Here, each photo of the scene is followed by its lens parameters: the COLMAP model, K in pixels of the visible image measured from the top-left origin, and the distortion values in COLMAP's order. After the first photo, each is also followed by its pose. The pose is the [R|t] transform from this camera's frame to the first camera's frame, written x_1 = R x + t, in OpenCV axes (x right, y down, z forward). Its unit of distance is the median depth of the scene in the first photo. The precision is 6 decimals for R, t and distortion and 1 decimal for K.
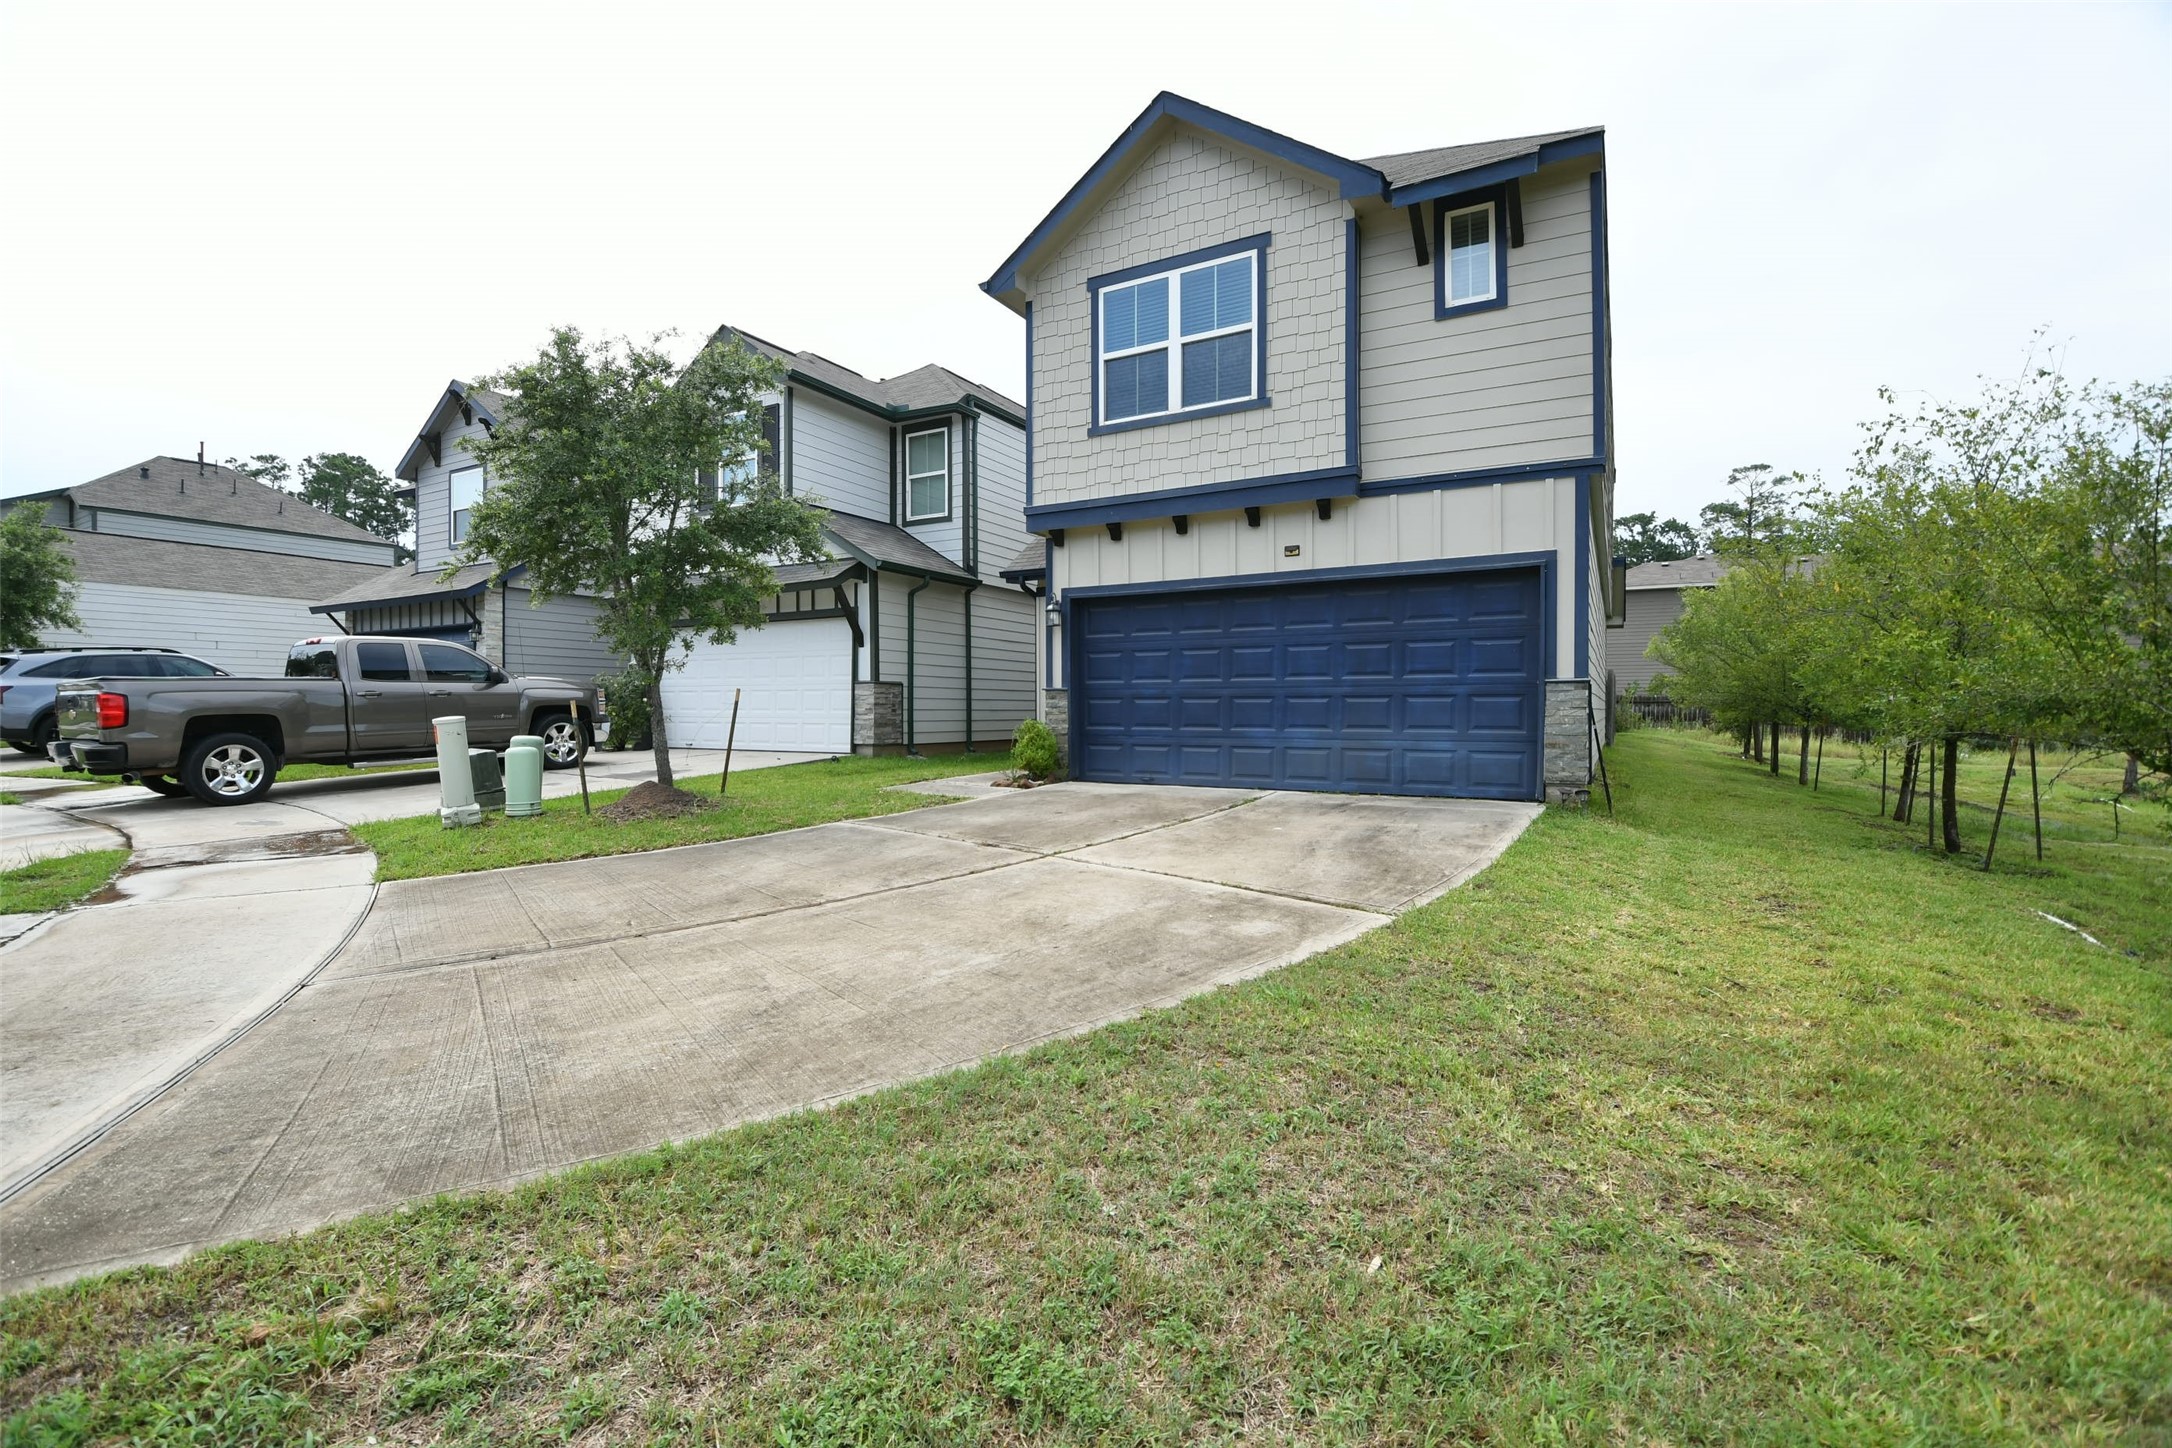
lens RADIAL K [[959.2, 0, 1065.9], [0, 959.2, 722.0], [0, 0, 1]] dist [0.002091, -0.016877]
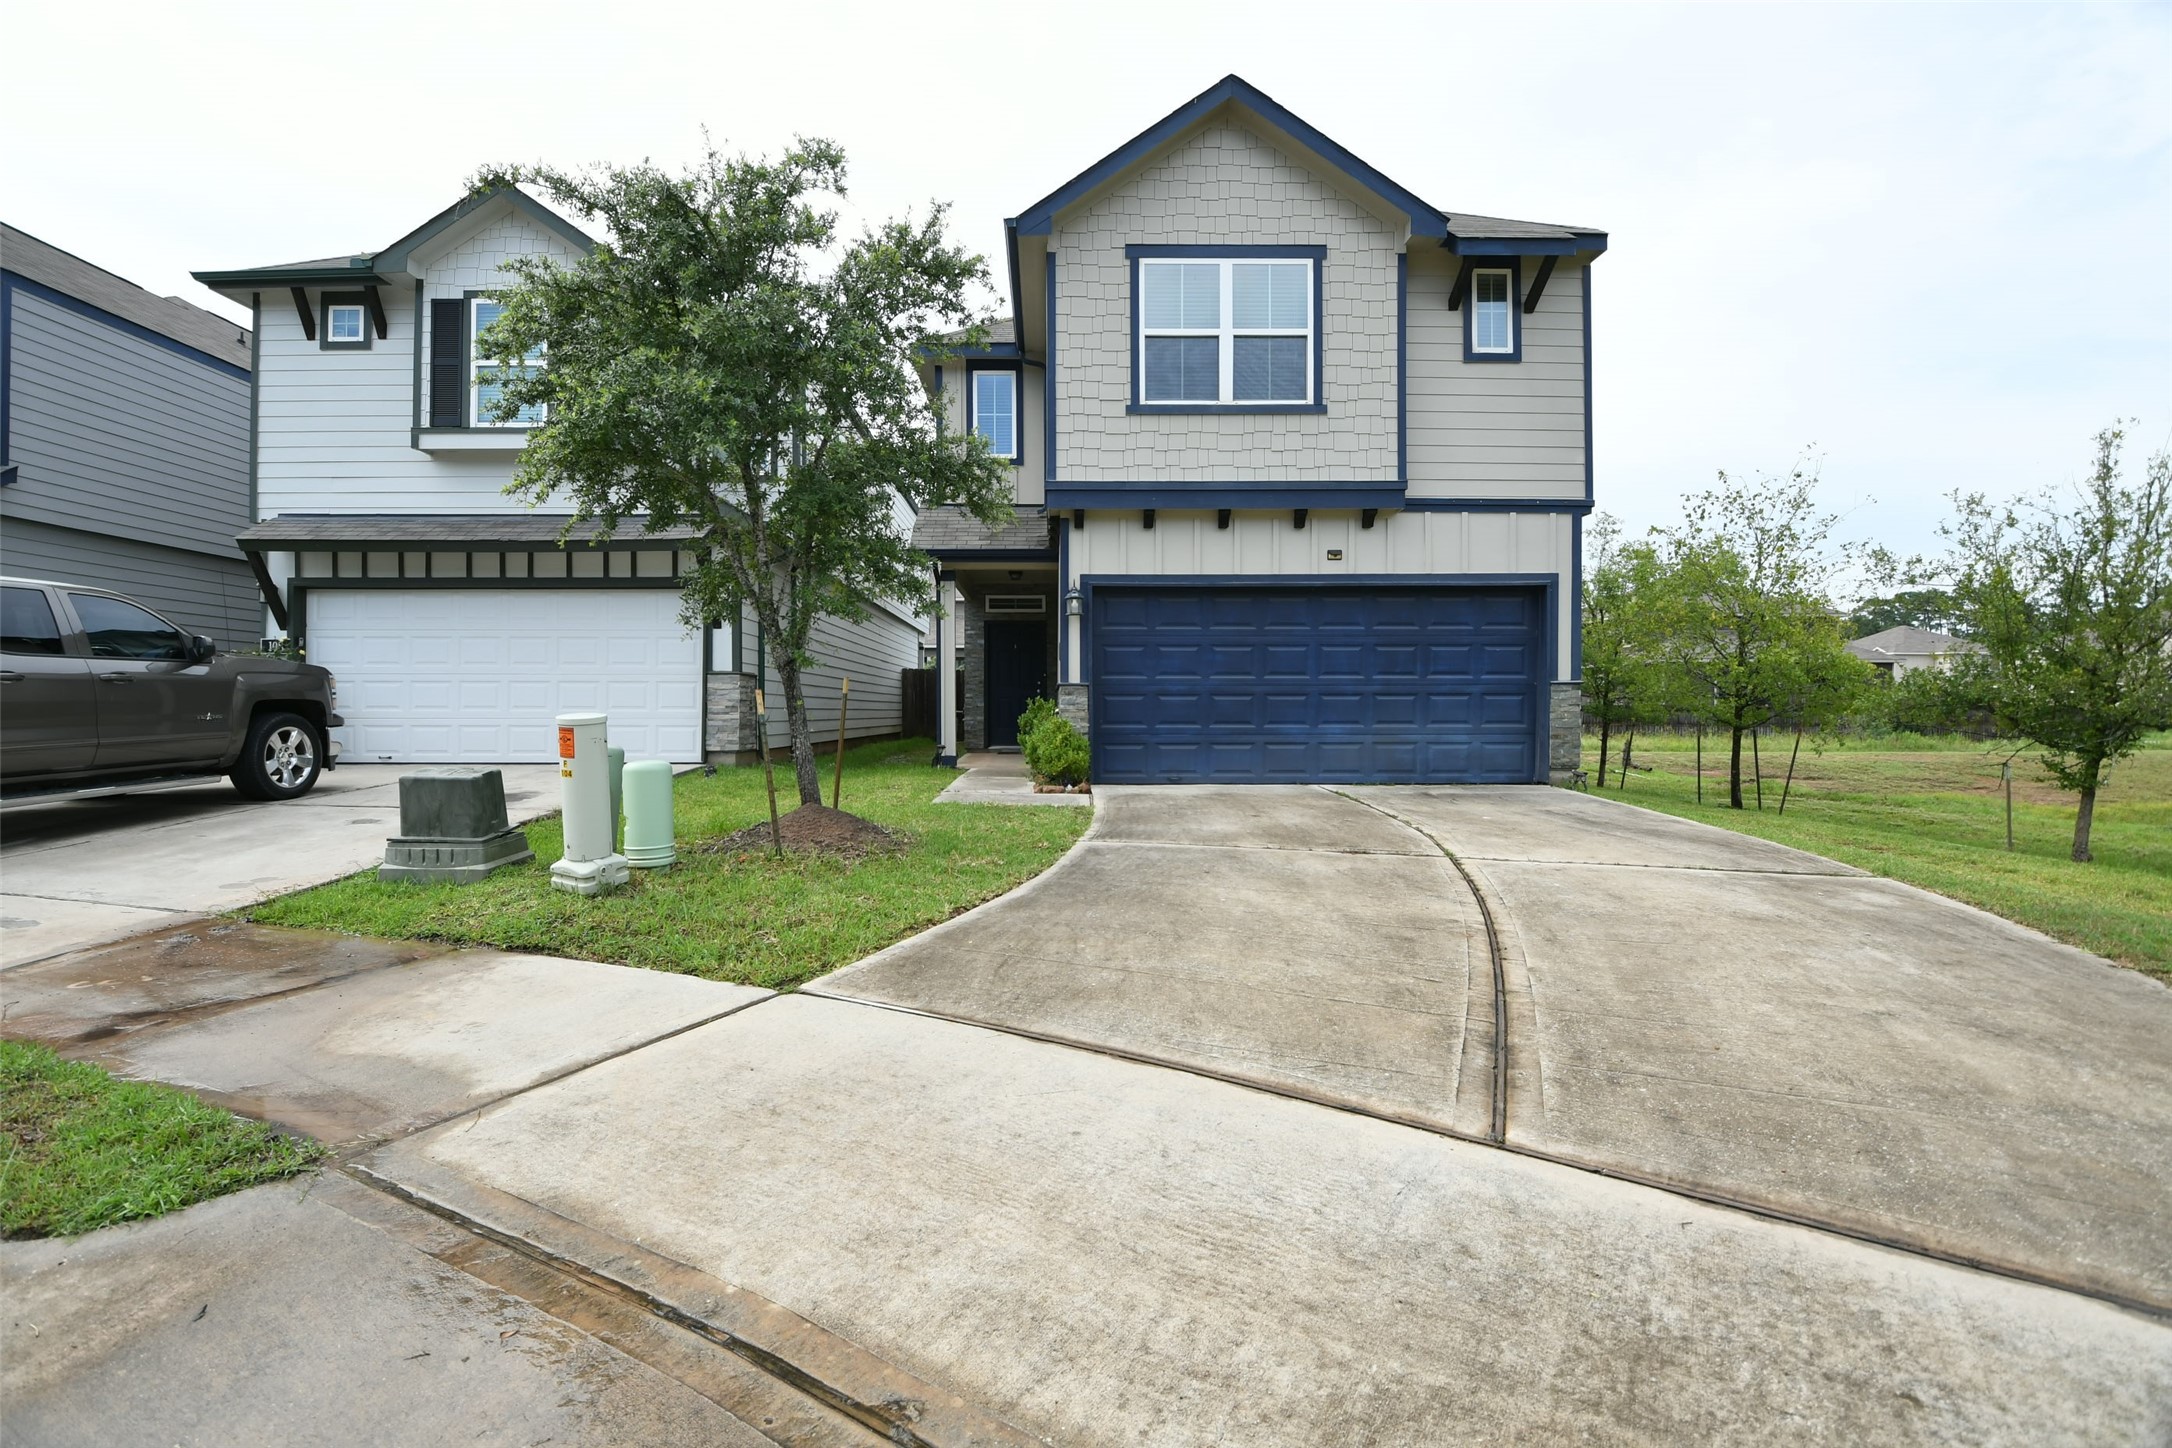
lens RADIAL K [[959.2, 0, 1085.7], [0, 959.2, 720.7], [0, 0, 1]] dist [0.002091, -0.016877]
pose [[0.857809, -0.005204, 0.513942, -0.537422], [0.007207, 0.999972, -0.001903, 0.002571], [-0.513918, 0.005337, 0.857823, 0.243404]]
